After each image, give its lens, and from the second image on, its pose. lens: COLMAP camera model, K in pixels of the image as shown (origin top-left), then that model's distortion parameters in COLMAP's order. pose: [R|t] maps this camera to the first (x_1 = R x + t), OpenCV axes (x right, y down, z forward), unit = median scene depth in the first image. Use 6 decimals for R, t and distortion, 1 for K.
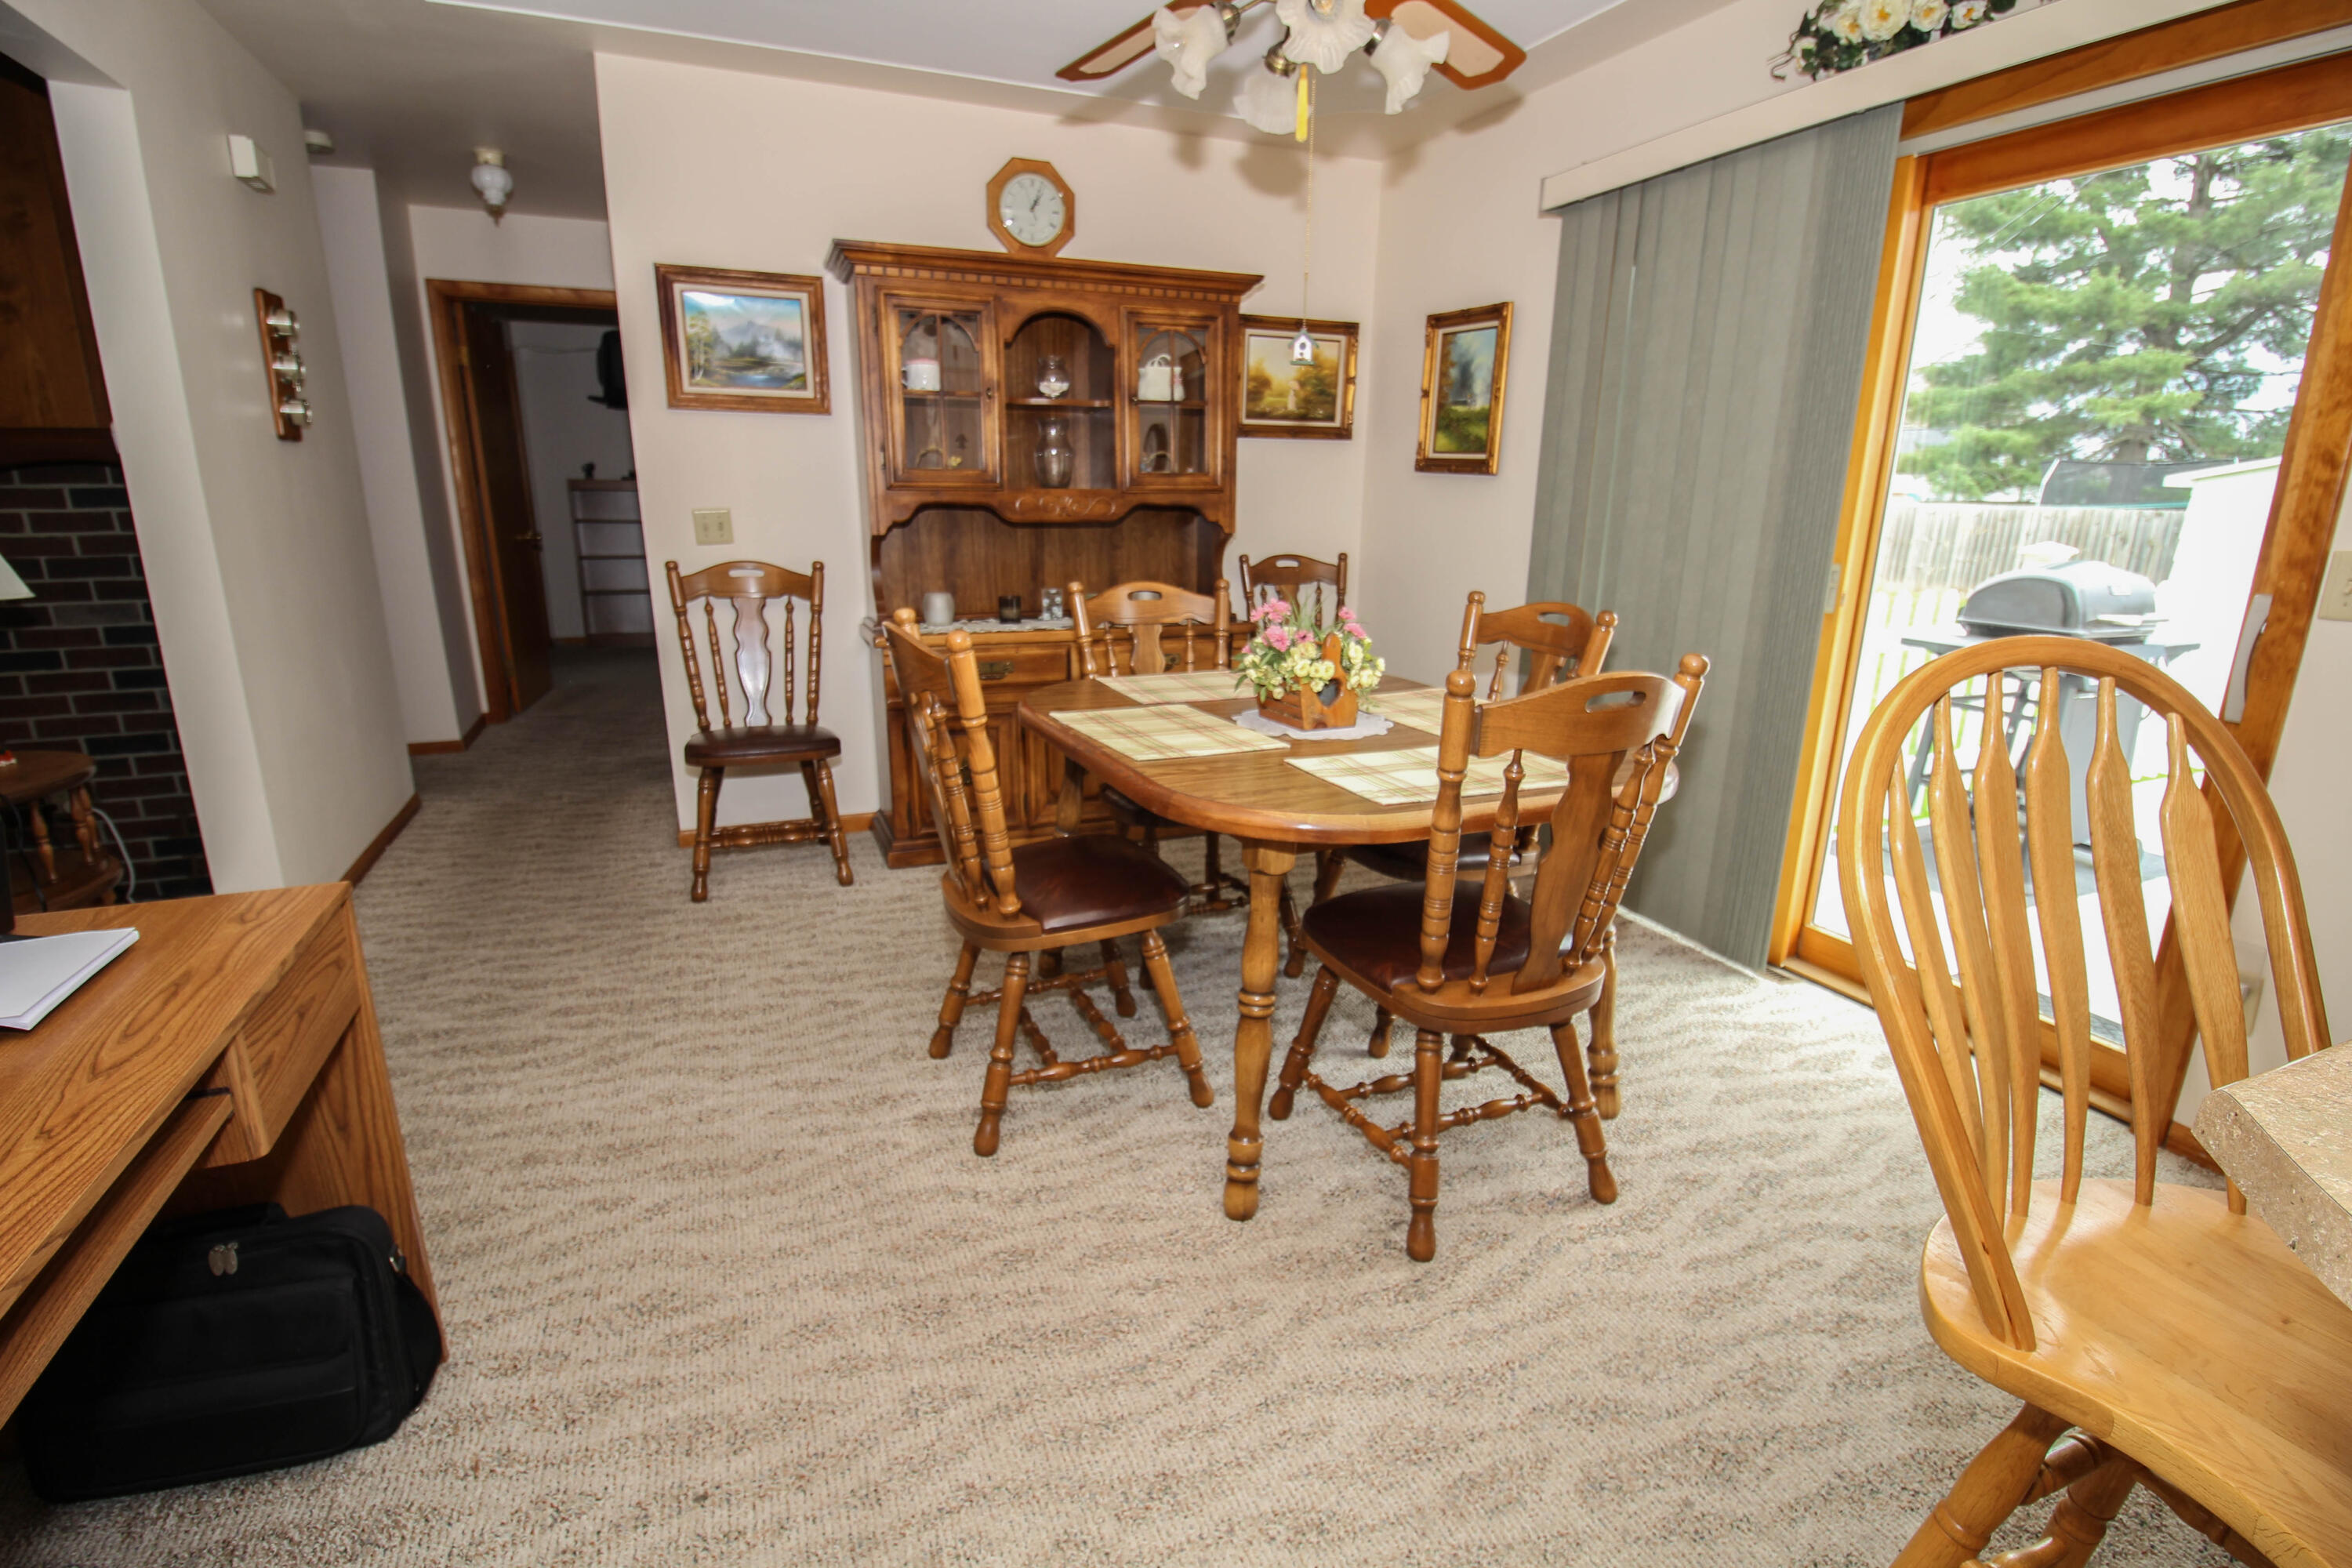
lens RADIAL K [[1091.6, 0, 1178.9], [0, 1091.6, 791.3], [0, 0, 1]] dist [-0.004937, -0.009154]
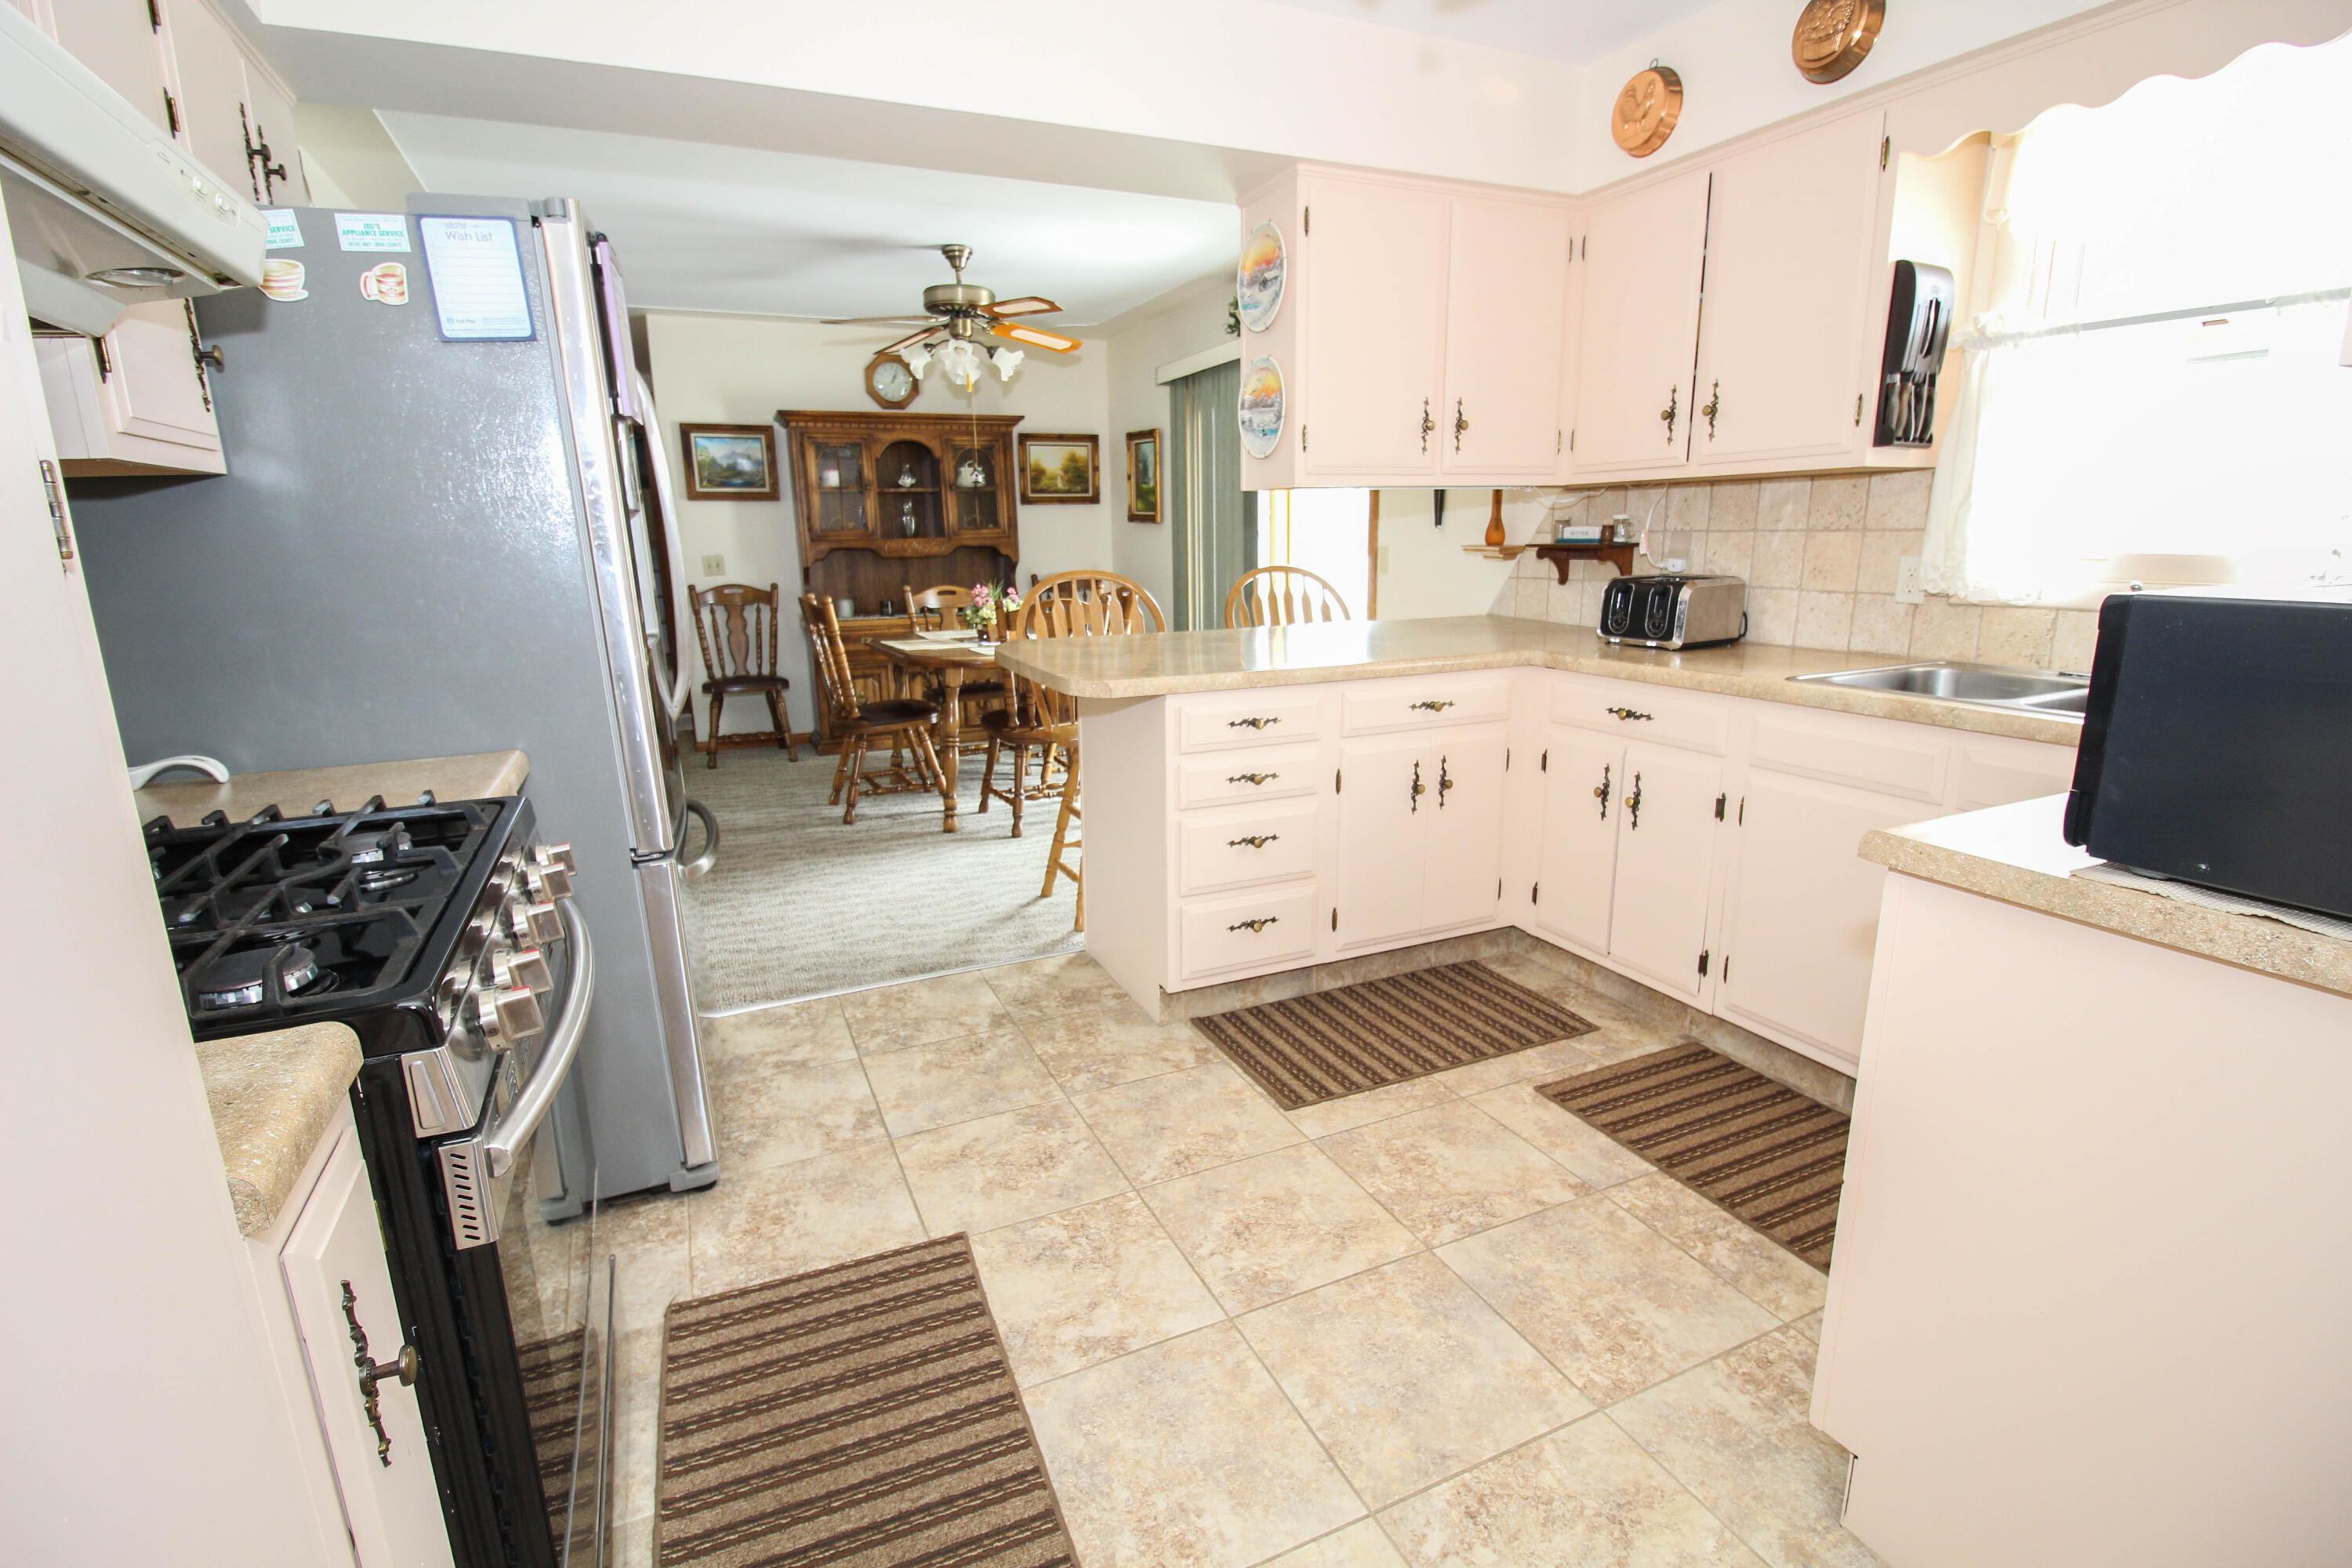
lens RADIAL K [[1091.6, 0, 1182.1], [0, 1091.6, 791.5], [0, 0, 1]] dist [-0.004937, -0.009154]
pose [[0.999020, -0.034670, 0.027529, 0.265041], [0.035662, 0.998700, -0.036409, 0.211035], [-0.026231, 0.037355, 0.998958, -0.757199]]
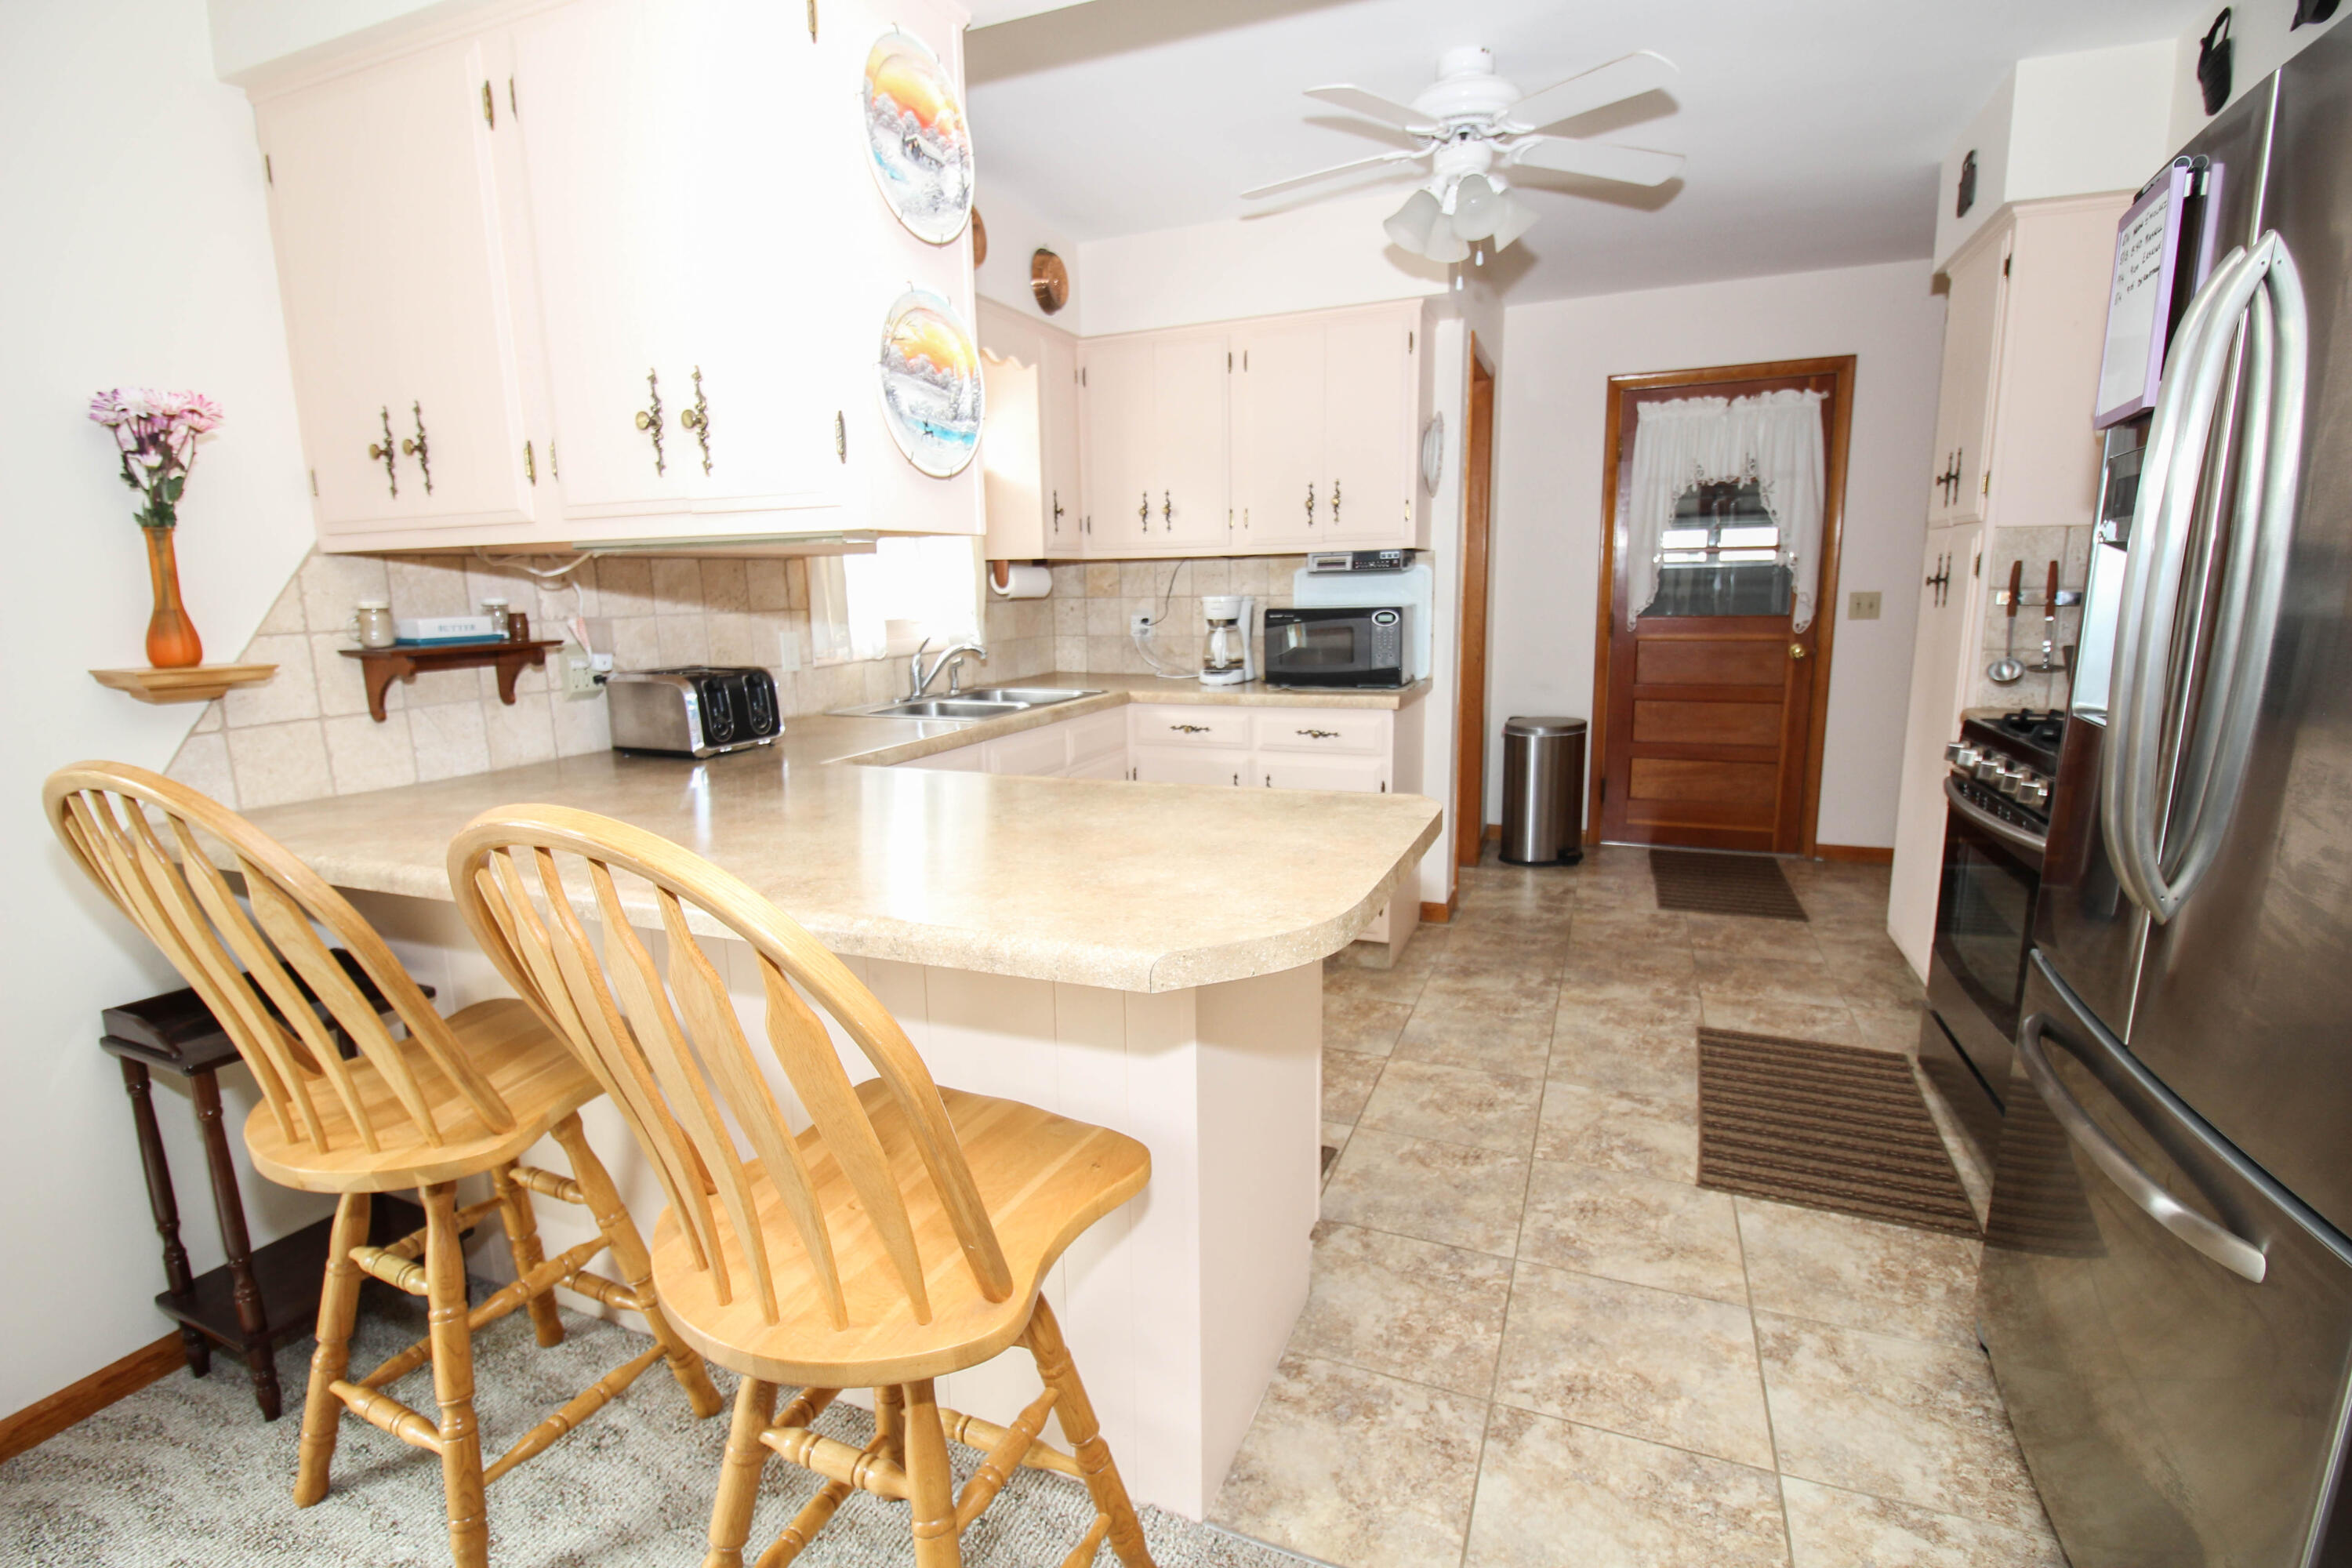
lens RADIAL K [[1091.6, 0, 1161.5], [0, 1091.6, 785.5], [0, 0, 1]] dist [-0.004937, -0.009154]
pose [[-0.697539, -0.127646, 0.705086, -0.296841], [0.206421, 0.906494, 0.368319, -0.365286], [-0.686171, 0.402461, -0.605966, 1.234662]]
